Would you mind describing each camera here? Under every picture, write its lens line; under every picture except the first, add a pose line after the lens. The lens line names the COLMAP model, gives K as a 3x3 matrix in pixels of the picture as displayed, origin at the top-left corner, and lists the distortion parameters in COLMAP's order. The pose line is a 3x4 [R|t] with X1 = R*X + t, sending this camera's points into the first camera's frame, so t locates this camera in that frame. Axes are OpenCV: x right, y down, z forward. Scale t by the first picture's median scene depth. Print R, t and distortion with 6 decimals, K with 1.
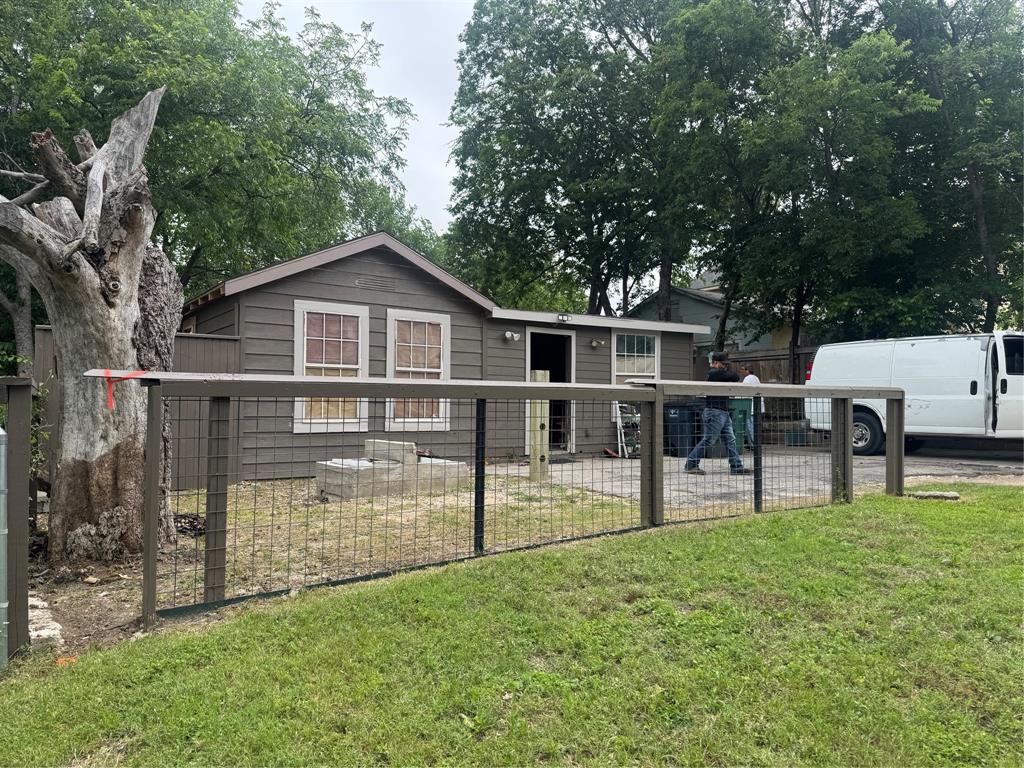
lens RADIAL K [[713.1, 0, 512.5], [0, 713.1, 391.9], [0, 0, 1]] dist [0.096539, -0.001122]
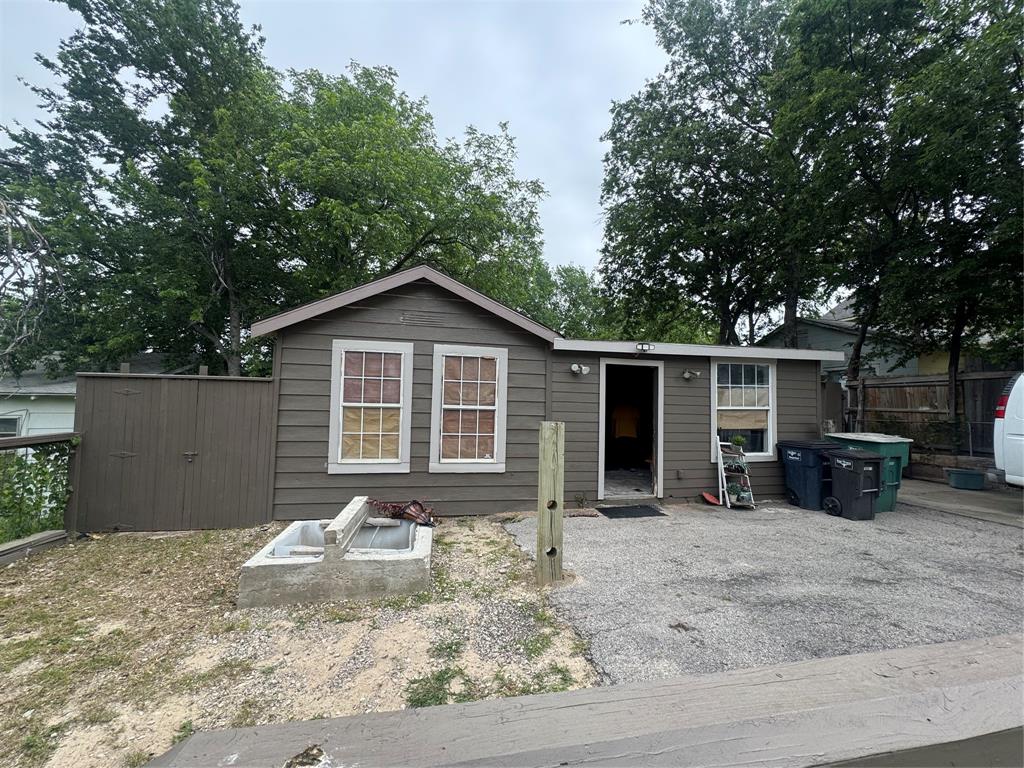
lens RADIAL K [[409.2, 0, 516.5], [0, 409.2, 386.0], [0, 0, 1]] dist [-0.003196, 0.000678]
pose [[0.920771, -0.002387, -0.390095, 0.115399], [-0.007774, 0.999670, -0.024467, -0.039026], [0.390025, 0.025561, 0.920449, 0.439752]]
